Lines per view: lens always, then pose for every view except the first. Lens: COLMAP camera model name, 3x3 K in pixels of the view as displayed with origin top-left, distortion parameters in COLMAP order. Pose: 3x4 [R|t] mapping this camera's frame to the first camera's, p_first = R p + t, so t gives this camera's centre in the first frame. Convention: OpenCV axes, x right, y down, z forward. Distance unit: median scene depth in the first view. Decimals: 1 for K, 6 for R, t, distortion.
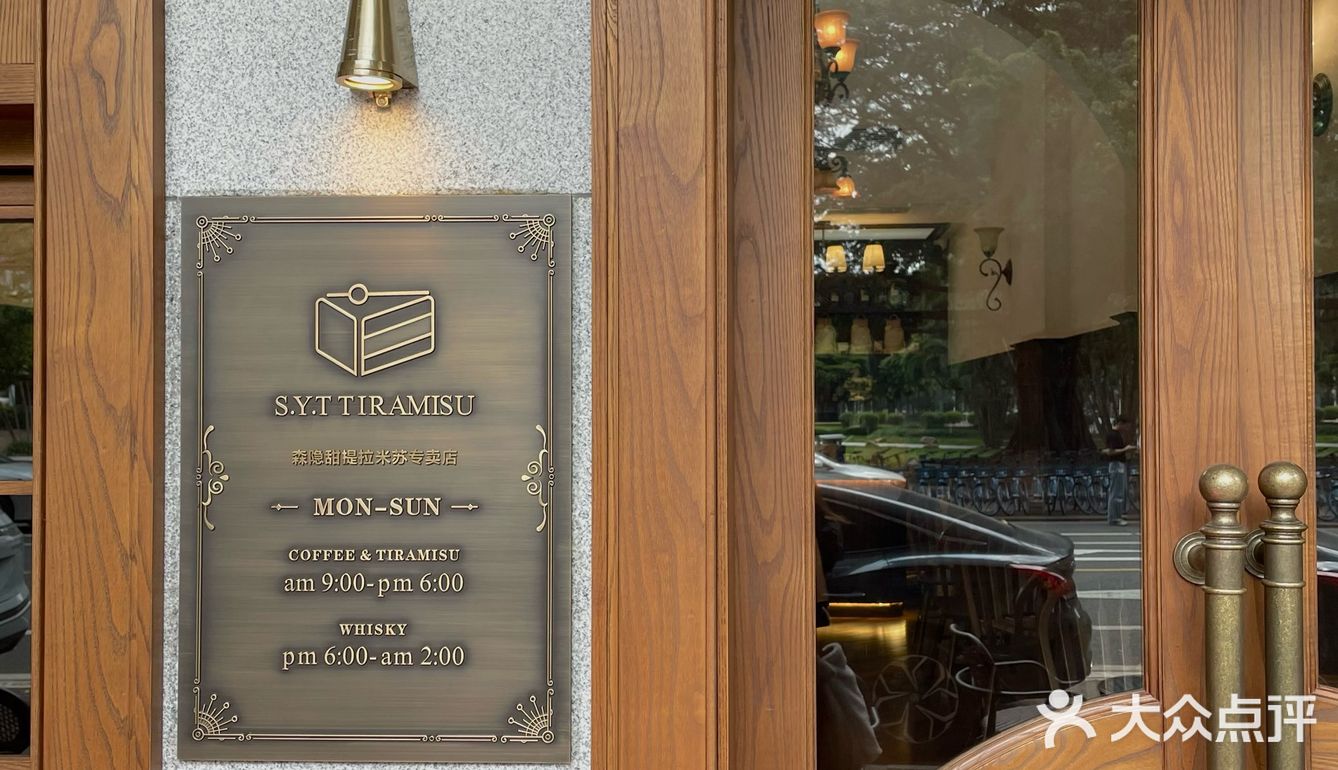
lens RADIAL K [[1968.4, 0, 665.5], [0, 1968.4, 379.5], [0, 0, 1]] dist [0.161756, 0.000000]
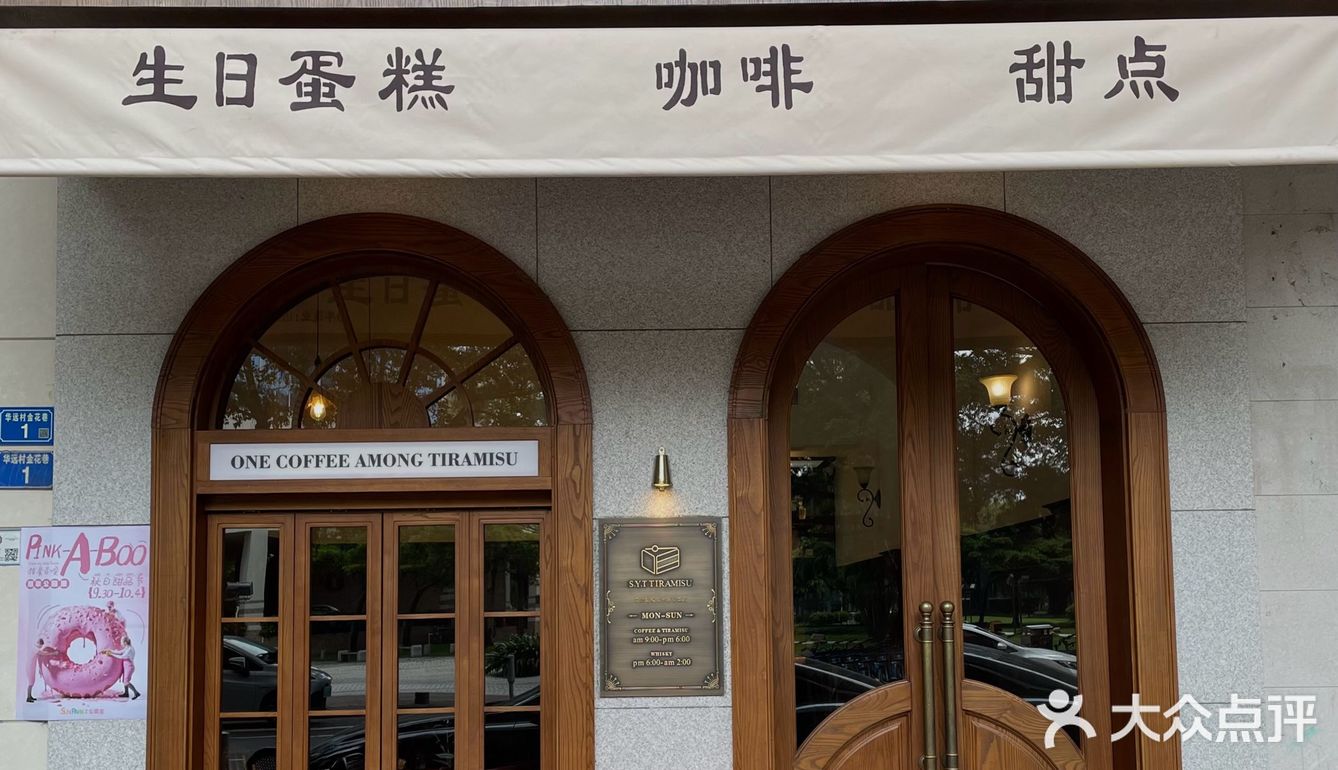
lens RADIAL K [[1968.4, 0, 677.8], [0, 1968.4, 385.0], [0, 0, 1]] dist [0.161756, 0.000000]
pose [[0.997982, -0.002788, 0.063442, -0.317005], [0.009096, 0.995010, -0.099365, 0.010424], [-0.062848, 0.099741, 0.993027, -2.177154]]
